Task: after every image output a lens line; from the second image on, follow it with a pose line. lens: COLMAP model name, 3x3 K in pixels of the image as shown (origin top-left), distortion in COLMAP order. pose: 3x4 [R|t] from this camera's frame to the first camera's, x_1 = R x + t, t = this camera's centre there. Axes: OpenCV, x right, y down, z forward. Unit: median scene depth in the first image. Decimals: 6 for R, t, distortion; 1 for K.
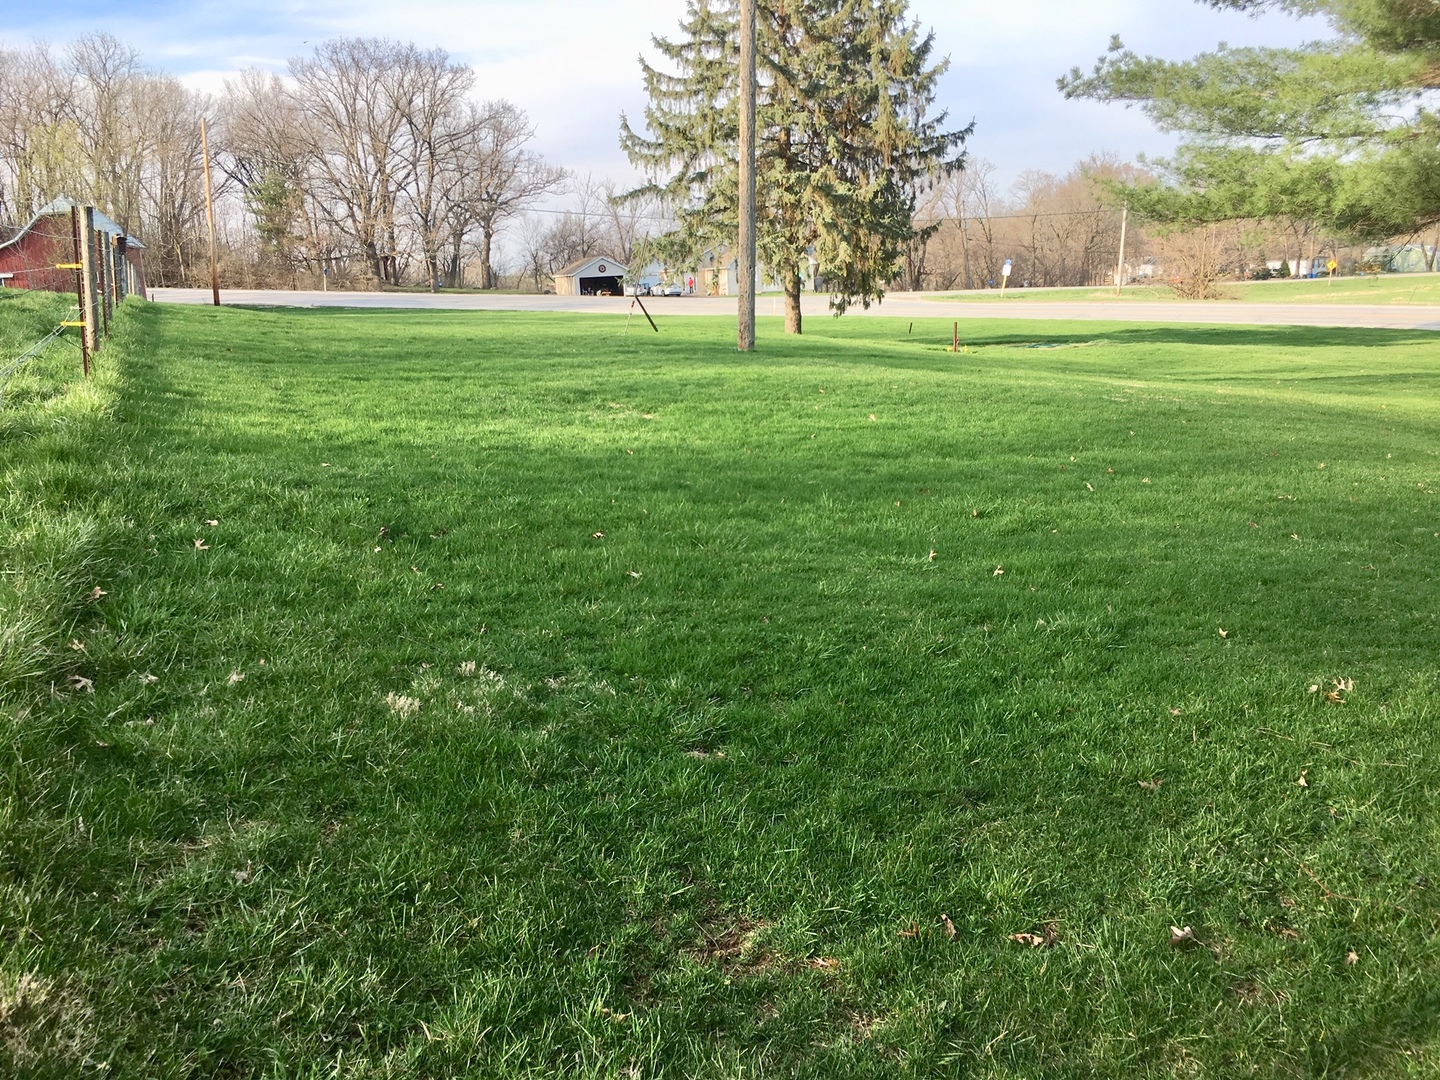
lens RADIAL K [[1215.4, 0, 720.0], [0, 1215.4, 540.0], [0, 0, 1]] dist [0.013671, 0.006461]
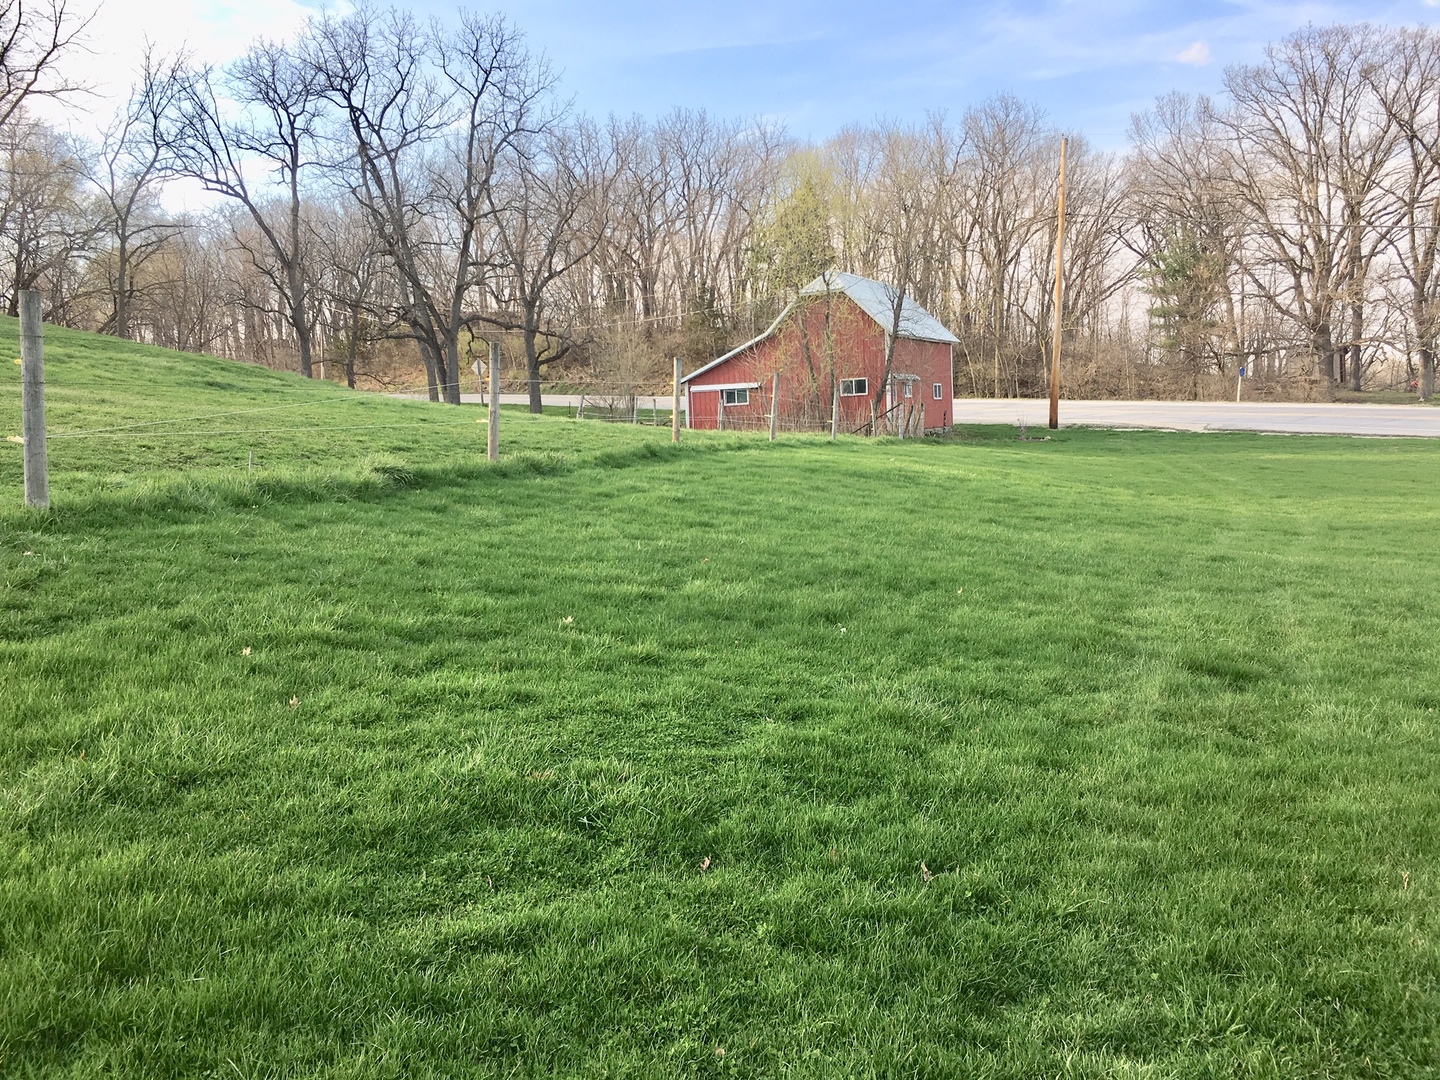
lens RADIAL K [[1215.4, 0, 720.0], [0, 1215.4, 540.0], [0, 0, 1]] dist [0.013671, 0.006461]
pose [[0.747807, 0.071394, -0.660066, -0.088591], [-0.126589, 0.991295, -0.036196, -0.066221], [0.651736, 0.110624, 0.750335, 0.311044]]
